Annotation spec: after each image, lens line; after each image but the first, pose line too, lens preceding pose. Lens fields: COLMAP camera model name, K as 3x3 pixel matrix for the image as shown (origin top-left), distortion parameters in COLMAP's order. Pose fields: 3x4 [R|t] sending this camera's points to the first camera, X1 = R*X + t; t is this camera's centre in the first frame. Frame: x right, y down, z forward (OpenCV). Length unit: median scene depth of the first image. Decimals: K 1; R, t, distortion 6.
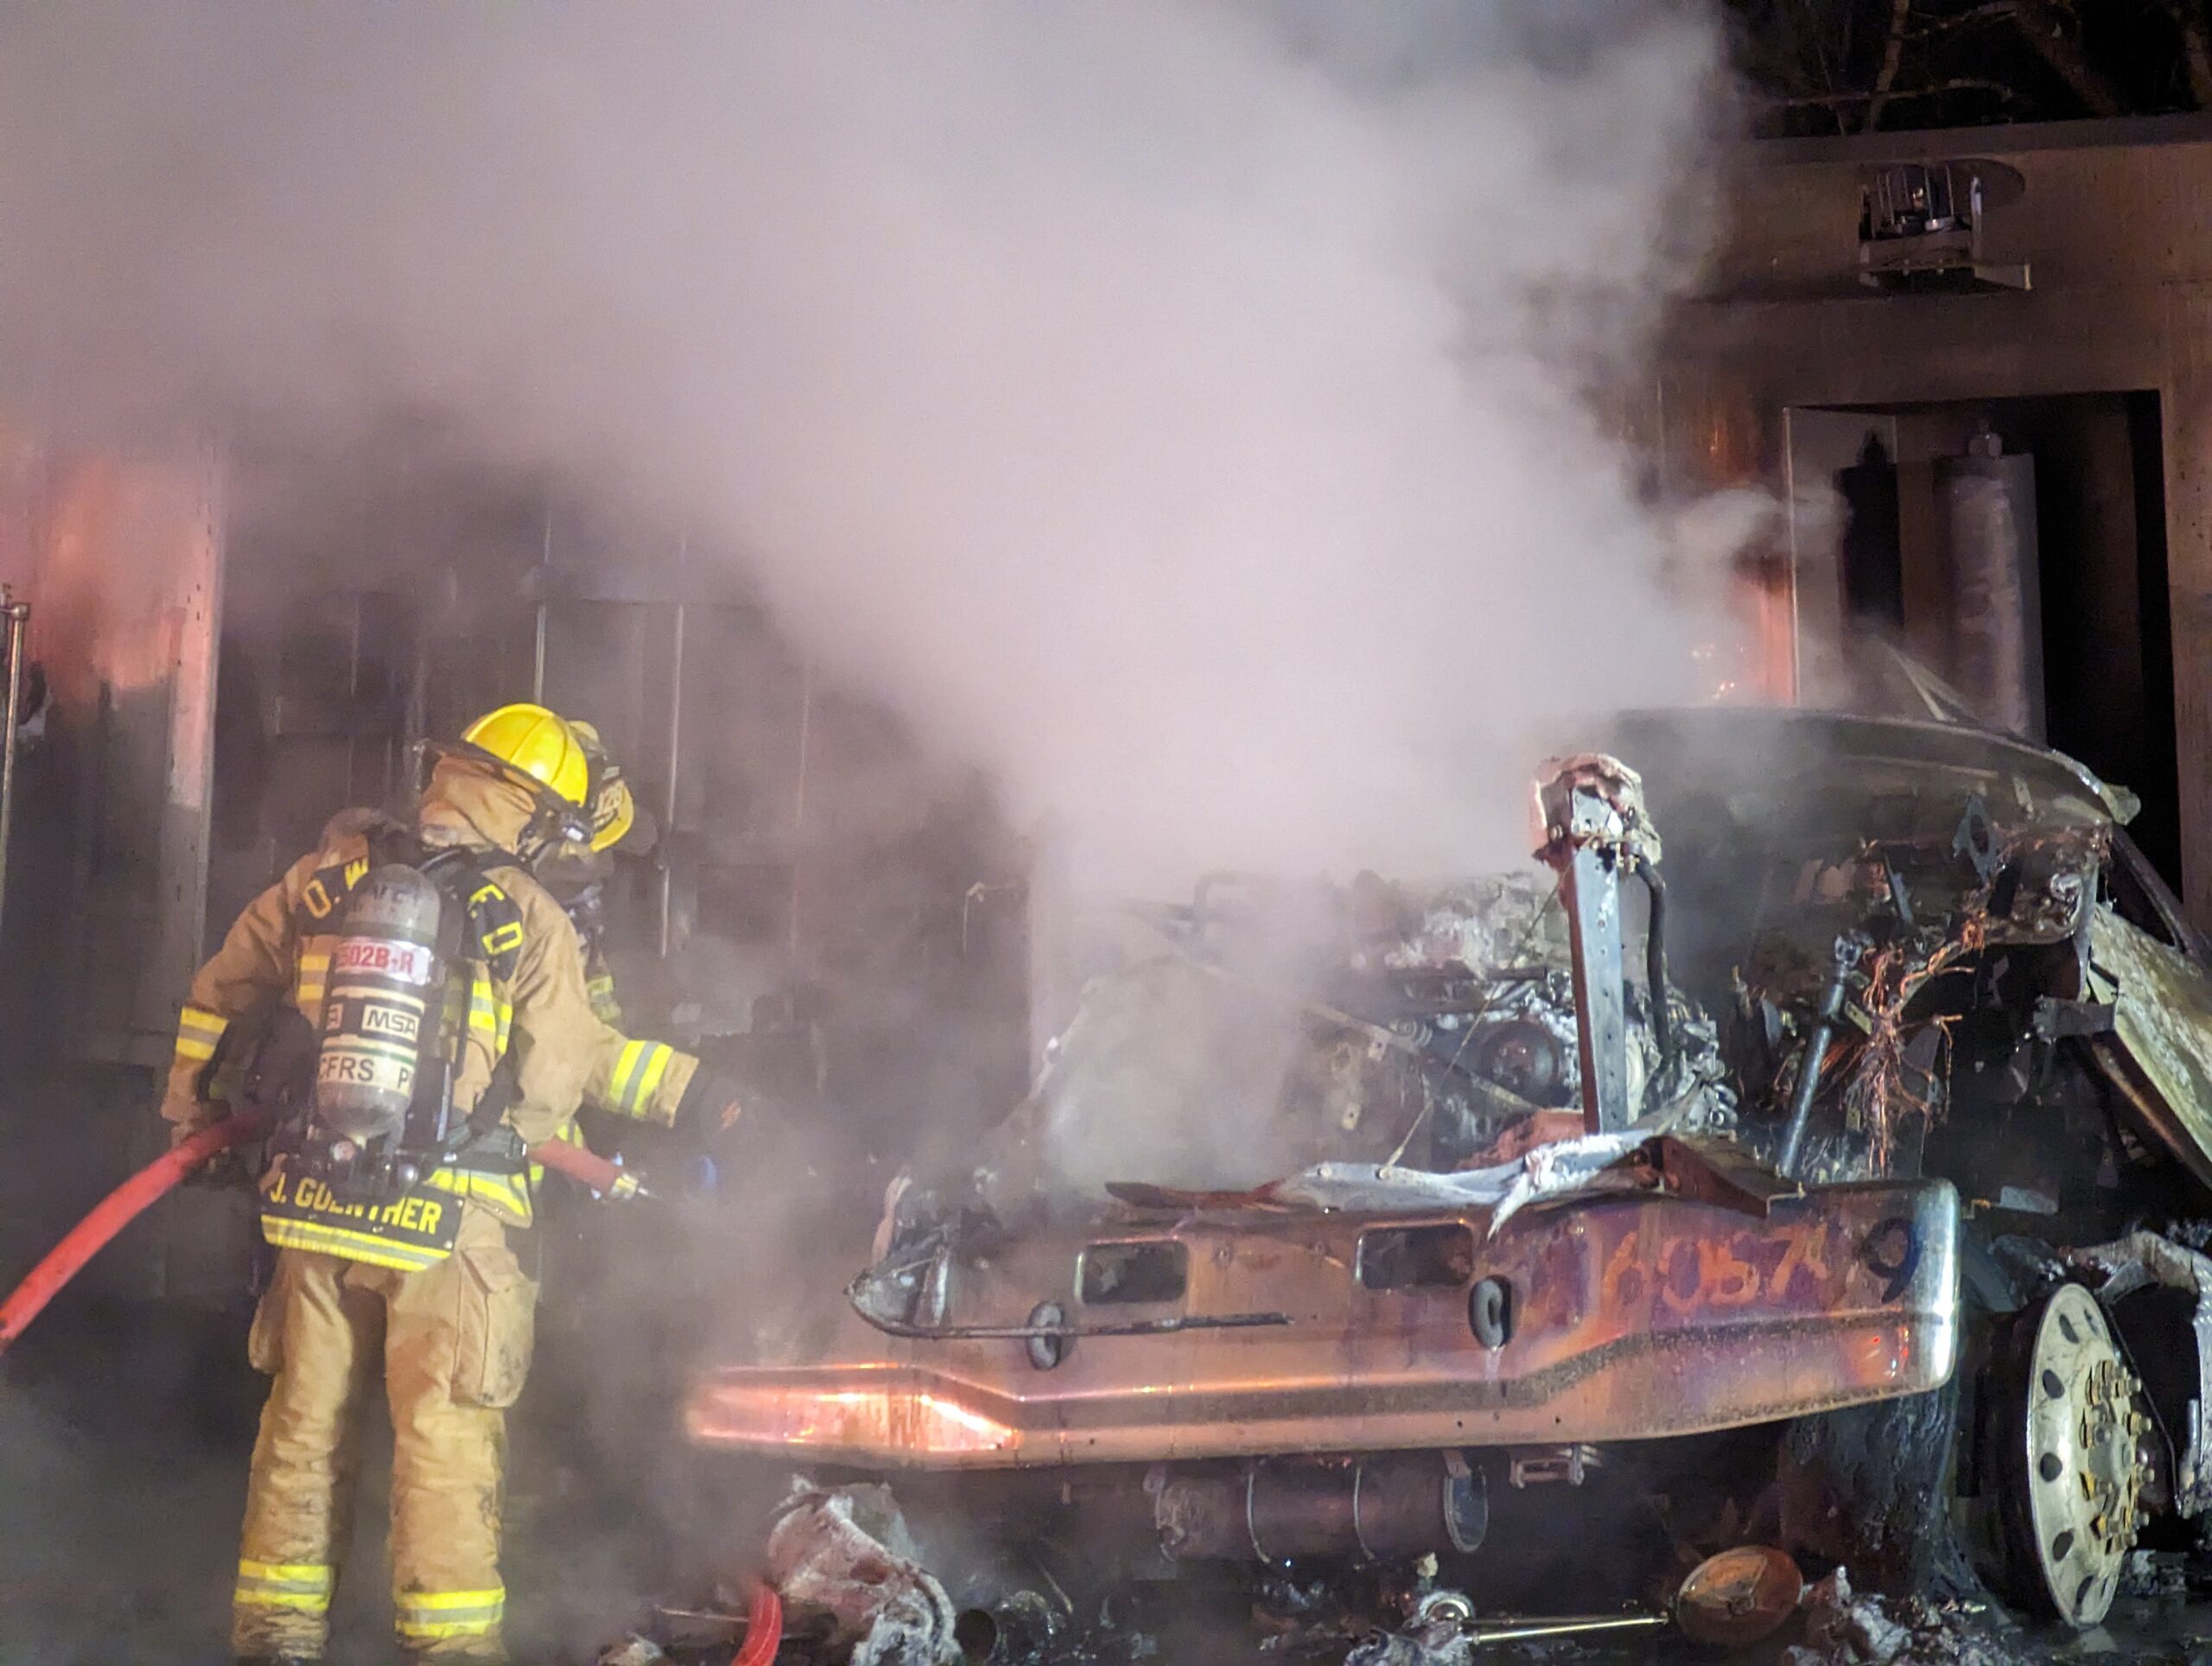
lens RADIAL K [[7995.9, 0, 1128.6], [0, 7995.9, 827.3], [0, 0, 1]] dist [0.304548, 0.000000]
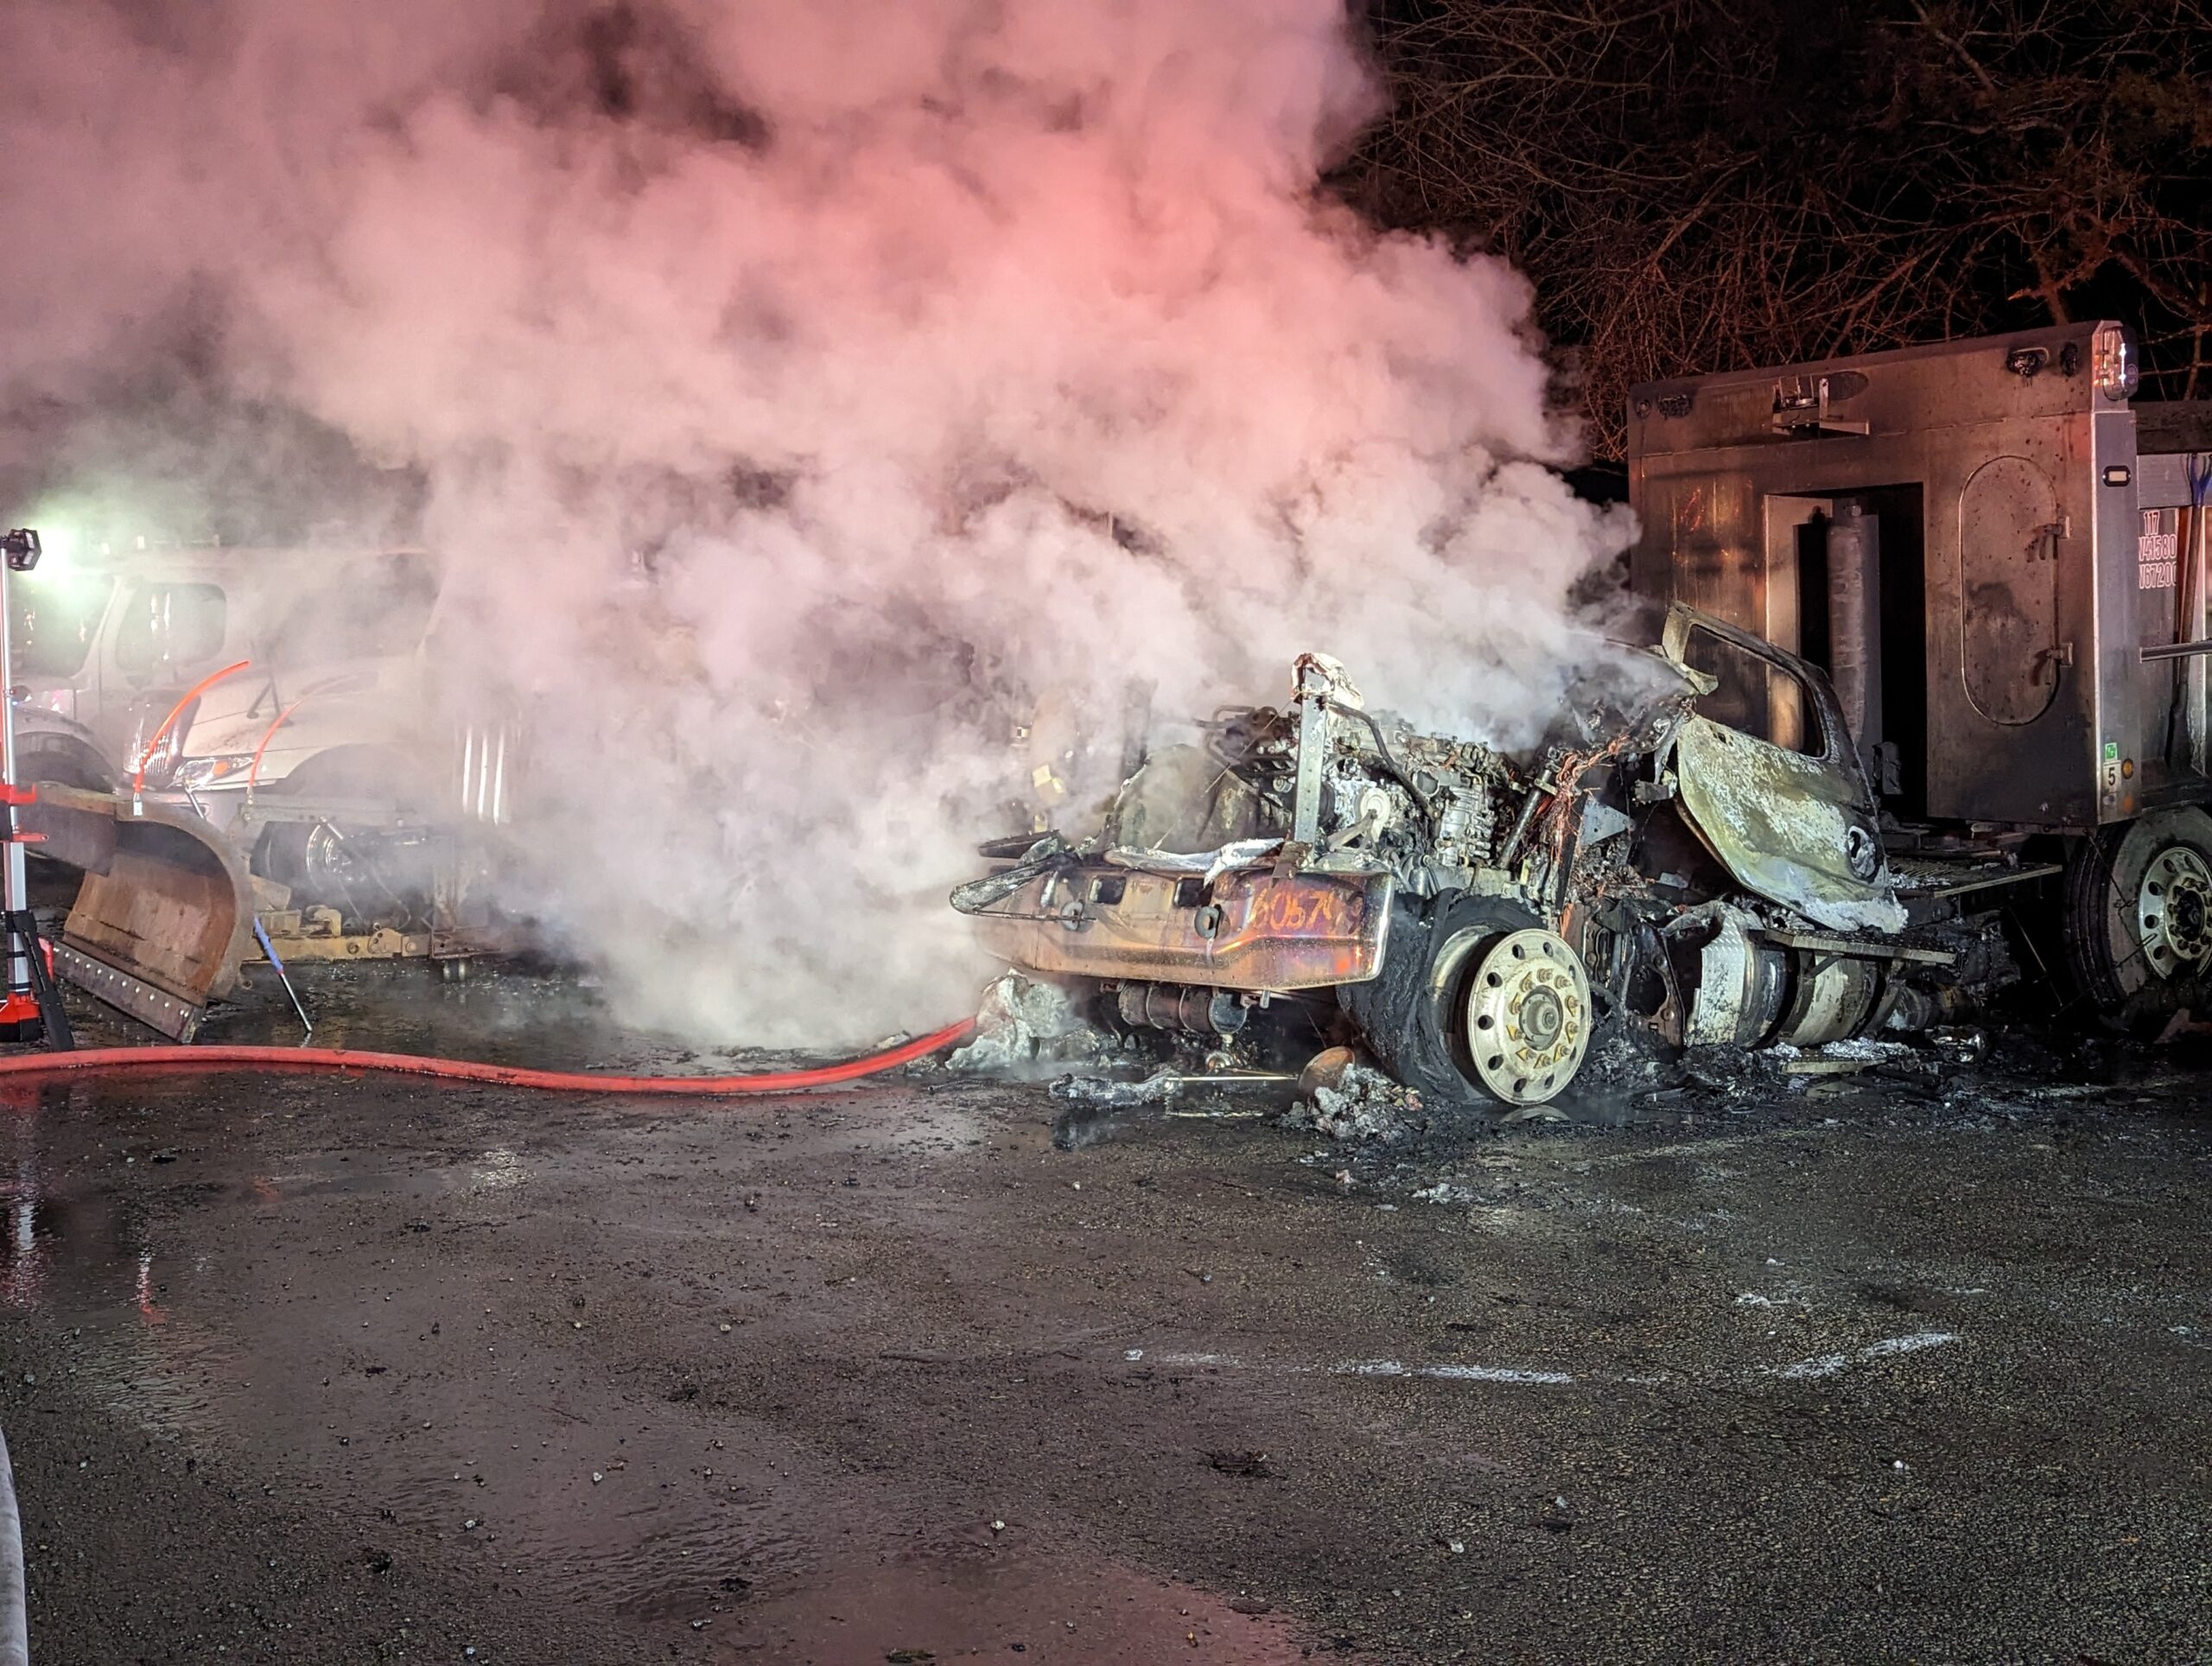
lens RADIAL K [[2384.0, 0, 1072.2], [0, 2384.0, 817.9], [0, 0, 1]] dist [0.084553, 0.000000]
pose [[0.857428, 0.056790, -0.511460, 0.319792], [-0.026715, 0.997464, 0.065967, -0.005438], [0.513910, -0.042898, 0.856771, 0.449998]]
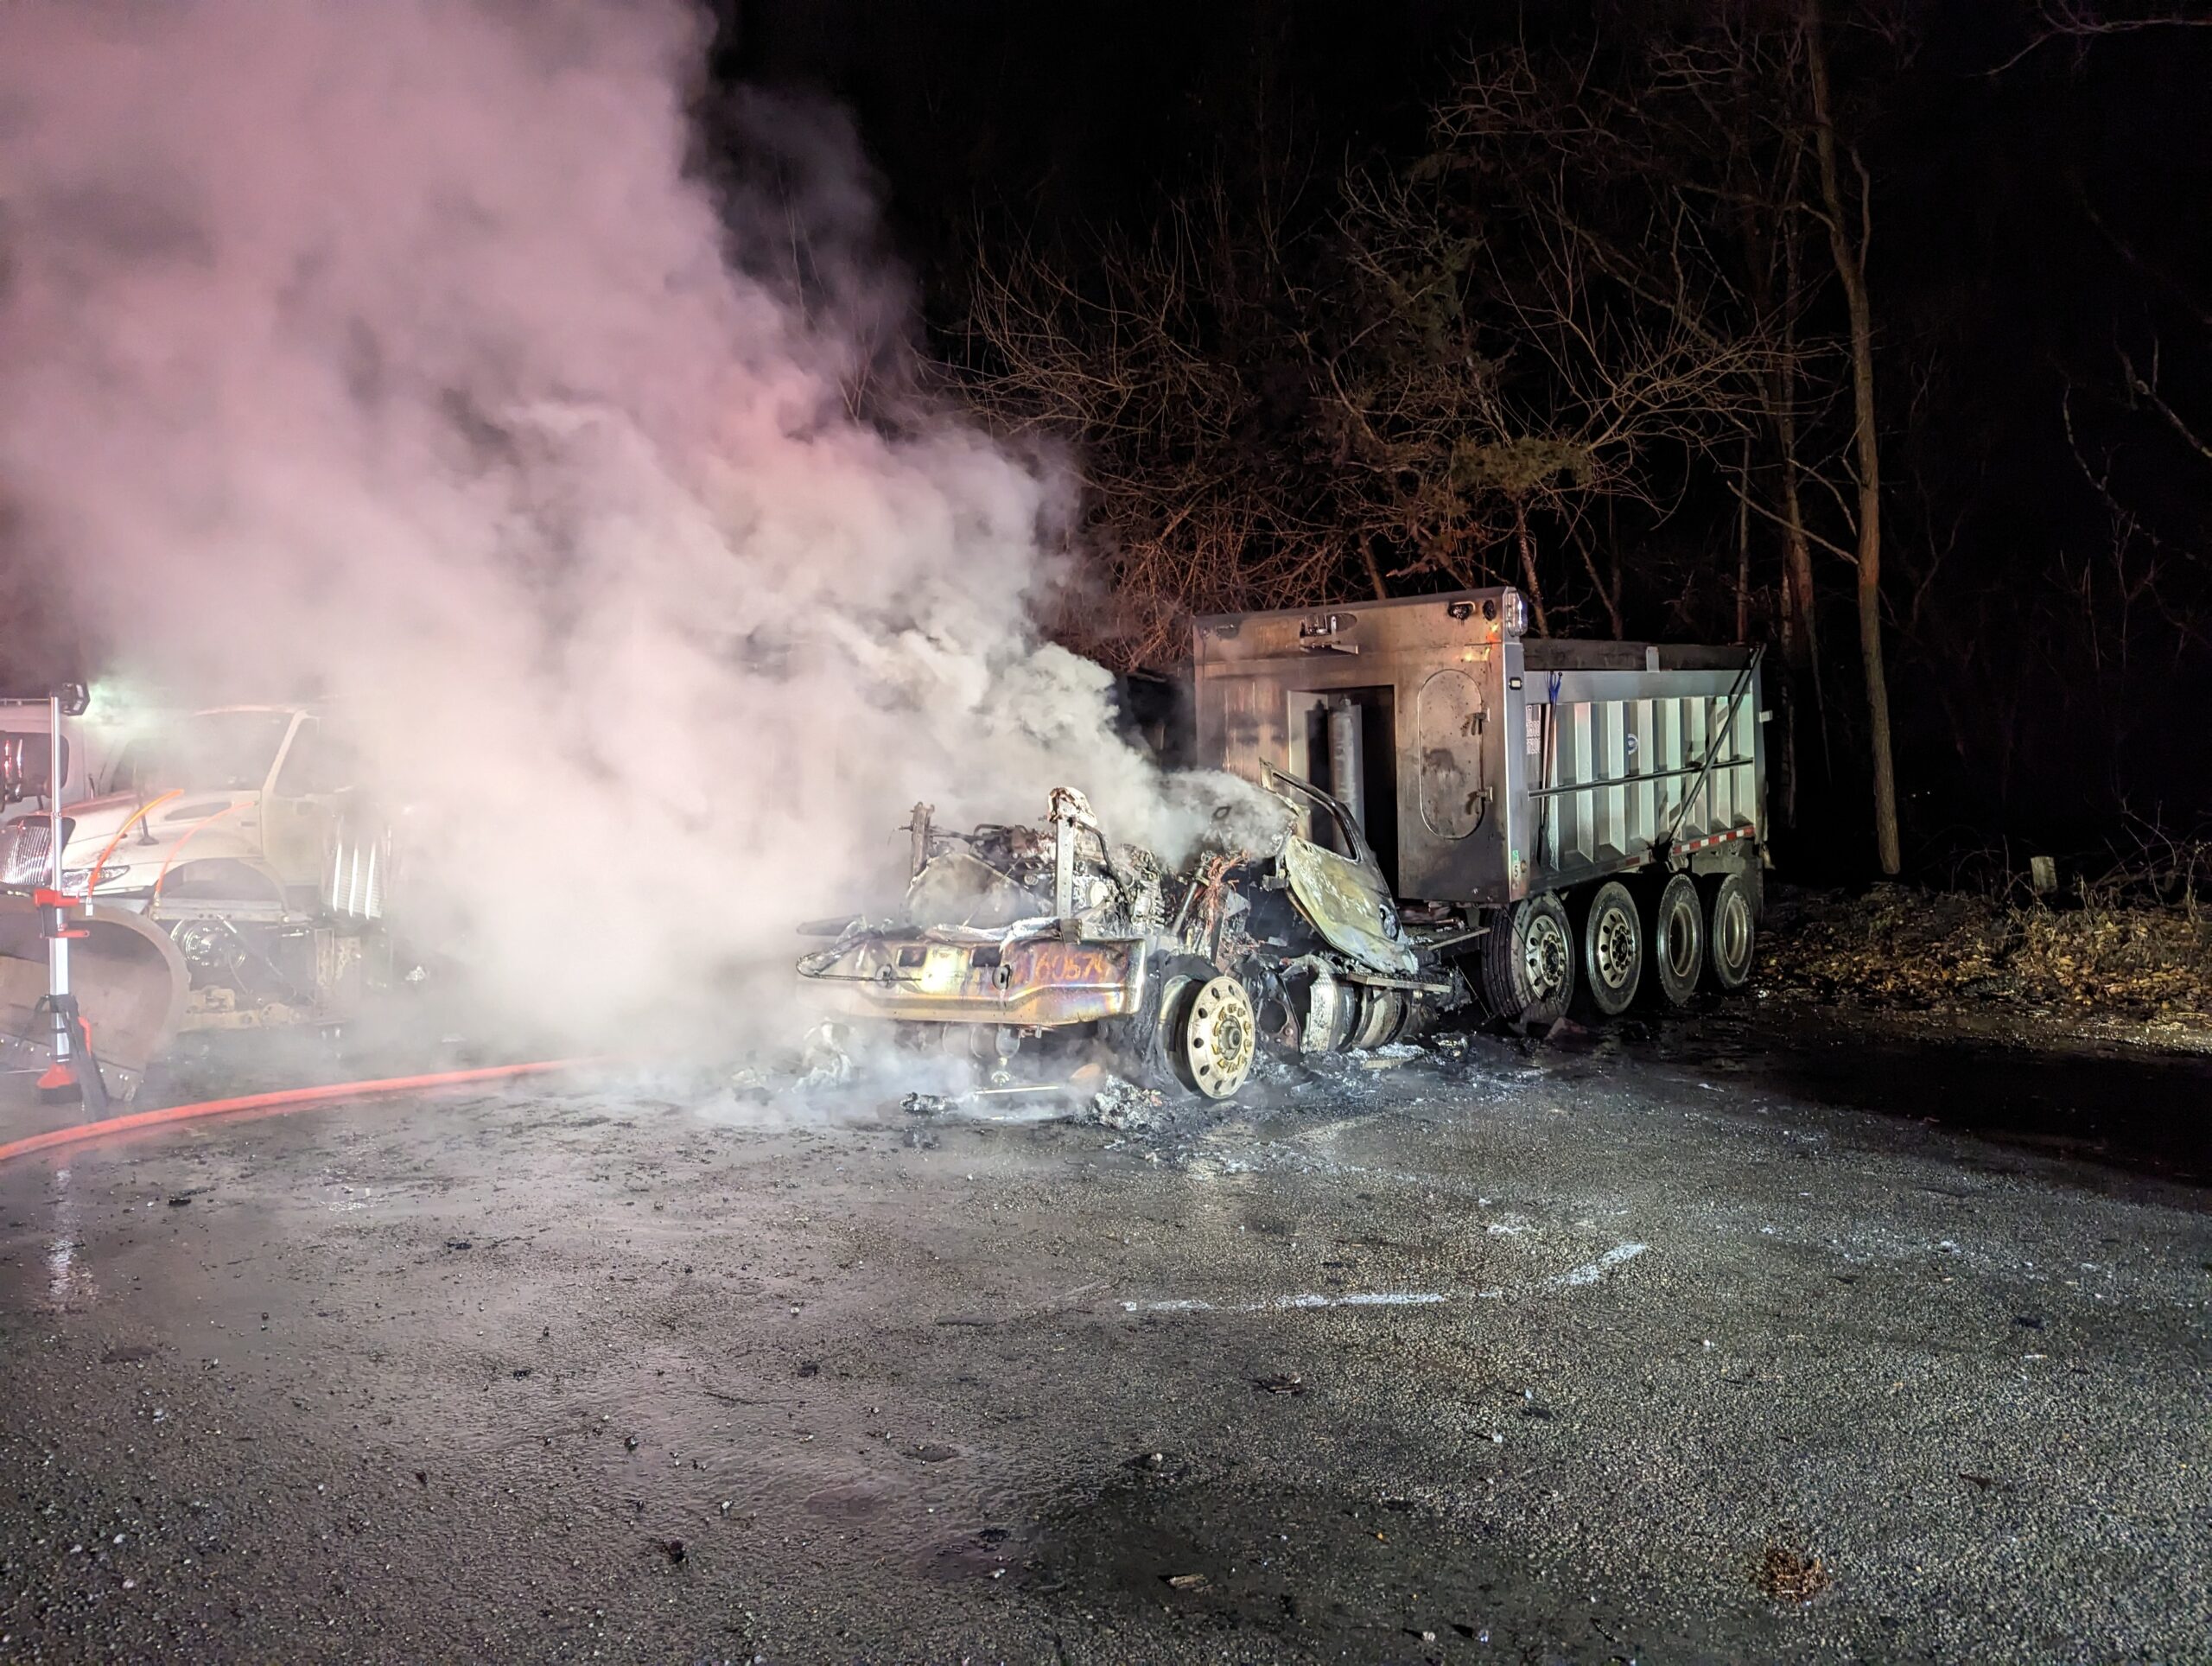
lens RADIAL K [[1574.3, 0, 1099.6], [0, 1574.3, 832.0], [0, 0, 1]] dist [0.095489, -0.042918]
pose [[0.966024, 0.031980, -0.256466, 0.218473], [-0.030446, 0.999487, 0.009953, 0.001340], [0.256653, -0.001806, 0.966502, 0.452202]]
